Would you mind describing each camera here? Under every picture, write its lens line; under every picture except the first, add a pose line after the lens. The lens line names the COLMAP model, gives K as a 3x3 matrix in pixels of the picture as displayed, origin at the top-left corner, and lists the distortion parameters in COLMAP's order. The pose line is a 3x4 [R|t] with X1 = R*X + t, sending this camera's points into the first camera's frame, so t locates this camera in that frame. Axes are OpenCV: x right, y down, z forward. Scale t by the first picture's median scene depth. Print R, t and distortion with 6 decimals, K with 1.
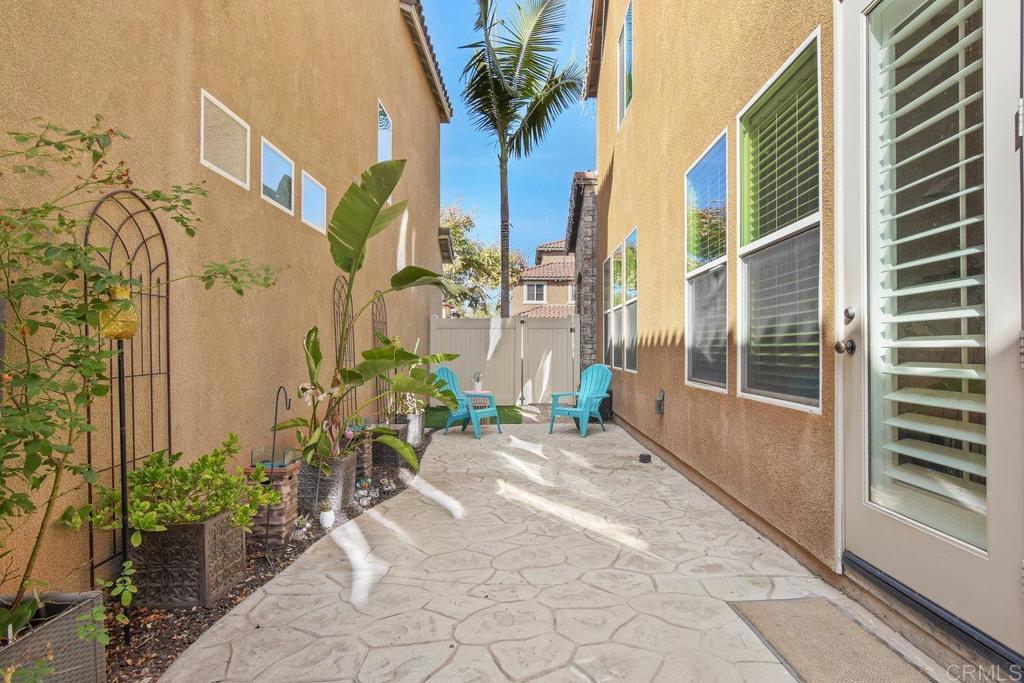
lens RADIAL K [[572.0, 0, 512.0], [0, 572.0, 341.5], [0, 0, 1]] dist [0.004591, -0.000324]
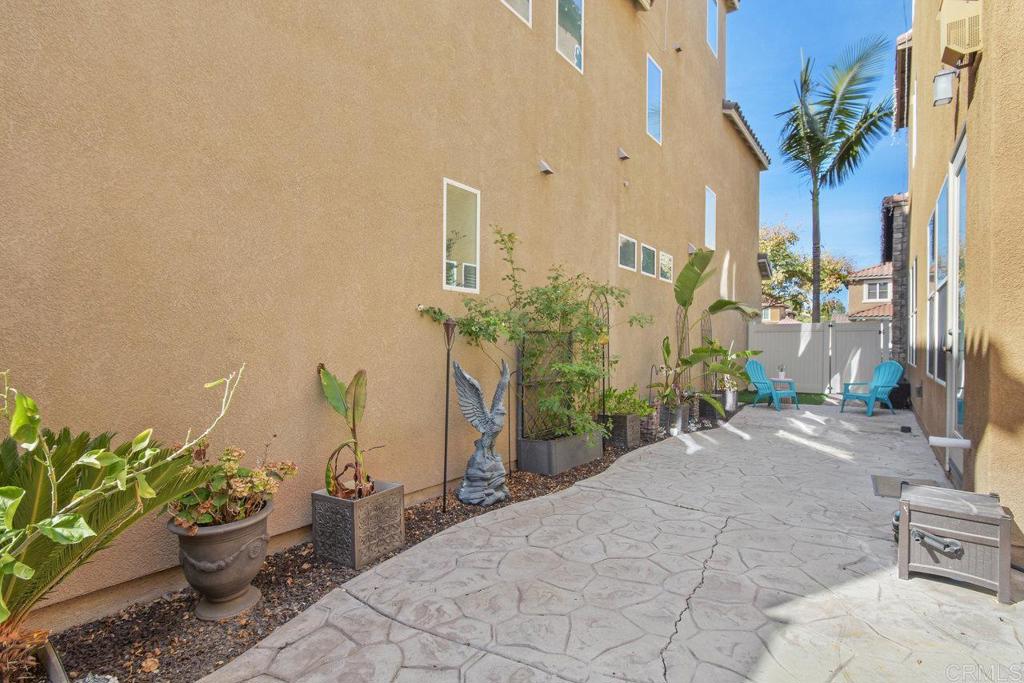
lens RADIAL K [[485.5, 0, 512.0], [0, 485.5, 341.5], [0, 0, 1]] dist [0.003128, 0.000070]
pose [[0.810357, 0.002837, -0.585930, 0.103422], [0.000392, 0.999985, 0.005385, -0.009043], [0.585936, -0.004594, 0.810344, -0.342290]]
